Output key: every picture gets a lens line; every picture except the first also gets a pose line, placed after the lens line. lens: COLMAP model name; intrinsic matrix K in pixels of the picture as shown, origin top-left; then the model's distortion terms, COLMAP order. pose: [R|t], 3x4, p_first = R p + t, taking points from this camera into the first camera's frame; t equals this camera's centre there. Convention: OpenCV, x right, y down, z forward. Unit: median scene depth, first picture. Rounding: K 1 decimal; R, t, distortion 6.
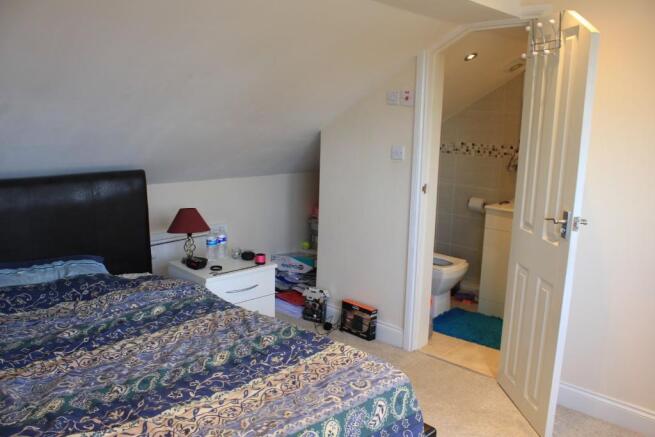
lens RADIAL K [[550.2, 0, 327.5], [0, 550.2, 218.5], [0, 0, 1]] dist [-0.102325, -0.001366]
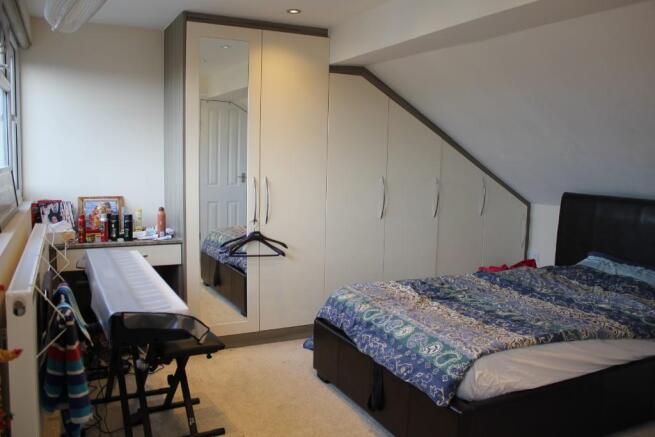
lens RADIAL K [[550.2, 0, 327.5], [0, 550.2, 218.5], [0, 0, 1]] dist [-0.102325, -0.001366]
pose [[-0.340684, 0.064865, -0.937938, 1.129381], [-0.208046, 0.967685, 0.142490, -0.067864], [0.916870, 0.243678, -0.316180, 0.895383]]
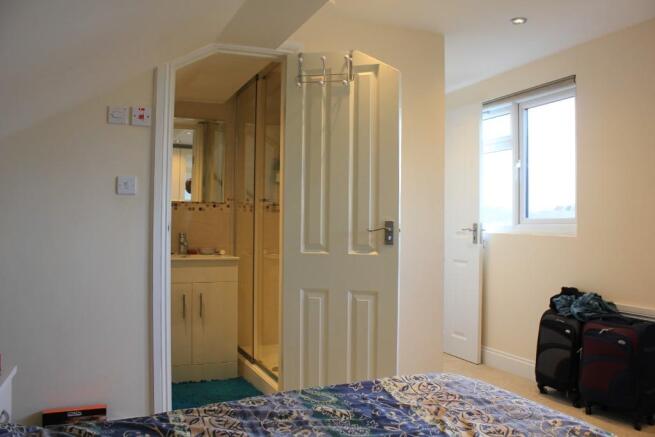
lens RADIAL K [[550.2, 0, 327.5], [0, 550.2, 218.5], [0, 0, 1]] dist [-0.102325, -0.001366]
pose [[0.384629, -0.006851, 0.923046, -0.683003], [0.172207, 0.982949, -0.064462, 0.034464], [-0.906866, 0.183749, 0.379251, 0.679001]]
